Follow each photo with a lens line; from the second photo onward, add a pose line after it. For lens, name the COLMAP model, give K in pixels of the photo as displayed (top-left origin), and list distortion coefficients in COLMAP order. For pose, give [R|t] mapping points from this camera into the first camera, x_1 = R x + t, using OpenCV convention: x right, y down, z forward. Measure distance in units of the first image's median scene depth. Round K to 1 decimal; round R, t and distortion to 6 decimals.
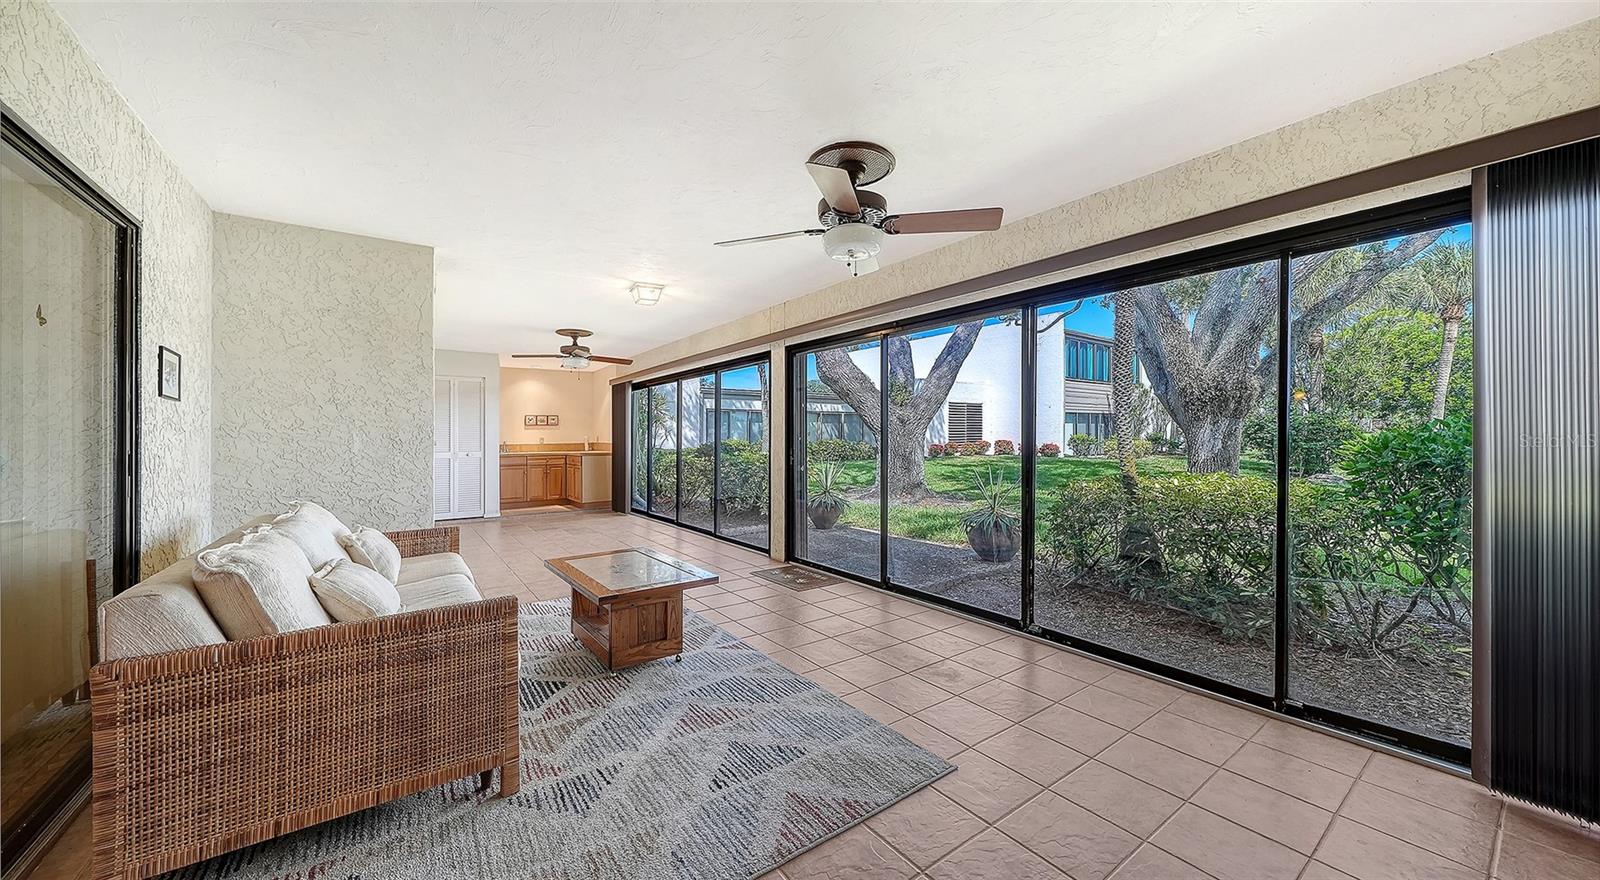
lens RADIAL K [[557.1, 0, 802.3], [0, 557.1, 437.7], [0, 0, 1]] dist [0.001356, 0.000036]
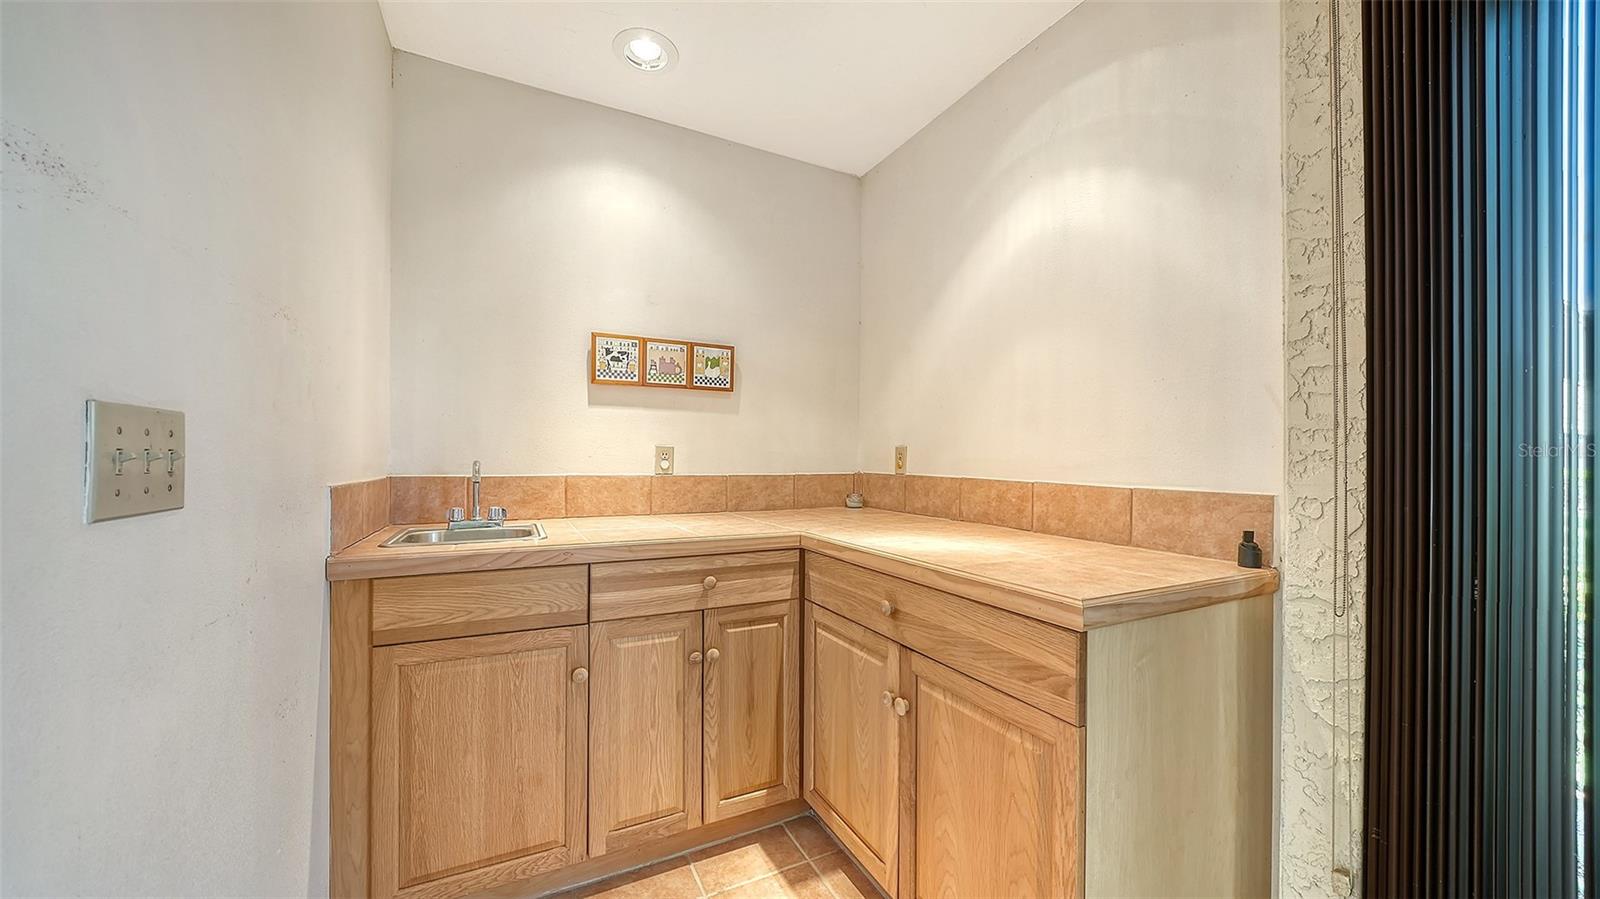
lens RADIAL K [[557.1, 0, 795.5], [0, 557.1, 455.0], [0, 0, 1]] dist [0.001356, 0.000036]
pose [[0.987147, 0.002366, -0.159796, -0.391758], [-0.002012, 0.999995, 0.002381, 0.002431], [0.159801, -0.002029, 0.987147, 0.813426]]
